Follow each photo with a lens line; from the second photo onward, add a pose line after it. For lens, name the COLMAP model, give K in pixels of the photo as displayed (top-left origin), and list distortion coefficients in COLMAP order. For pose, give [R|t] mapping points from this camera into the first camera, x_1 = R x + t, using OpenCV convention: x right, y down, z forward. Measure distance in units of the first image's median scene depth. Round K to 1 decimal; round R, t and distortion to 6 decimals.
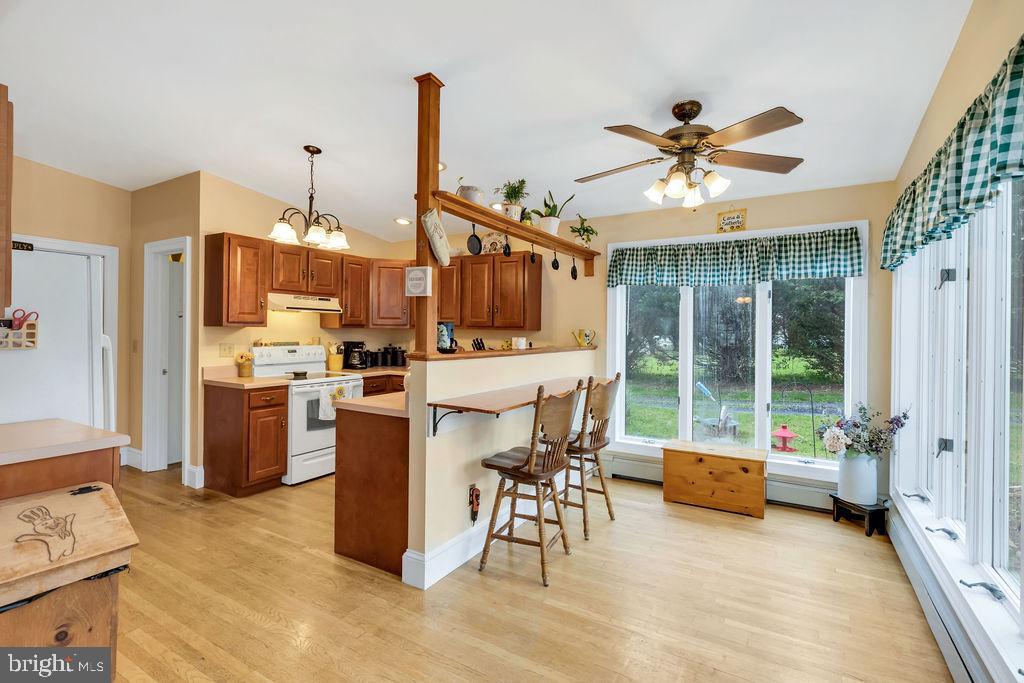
lens RADIAL K [[480.2, 0, 514.3], [0, 480.2, 337.2], [0, 0, 1]] dist [0.005732, 0.000950]
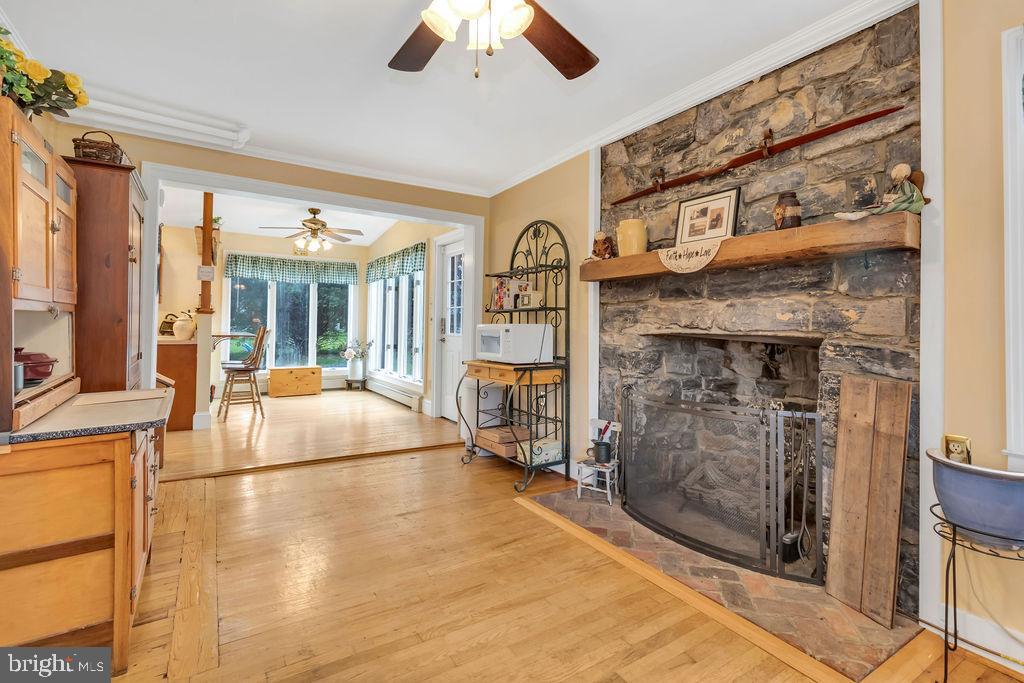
lens RADIAL K [[480.2, 0, 520.0], [0, 480.2, 322.9], [0, 0, 1]] dist [0.005732, 0.000950]
pose [[0.442627, 0.003766, 0.896698, -0.956089], [-0.001535, 0.999993, -0.003442, 0.063278], [-0.896704, 0.000147, 0.442630, -0.696845]]
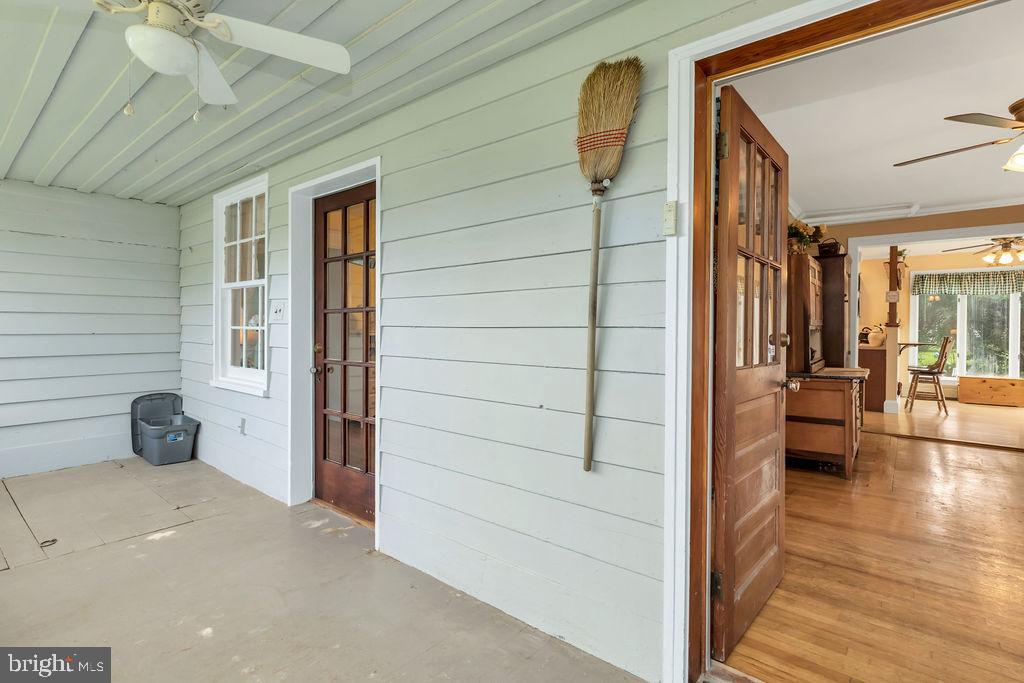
lens RADIAL K [[480.2, 0, 508.6], [0, 480.2, 332.7], [0, 0, 1]] dist [0.005732, 0.000950]
pose [[0.988409, -0.002300, -0.151794, -1.288024], [0.001197, 0.999972, -0.007358, 0.066362], [0.151807, 0.007091, 0.988385, -1.320166]]
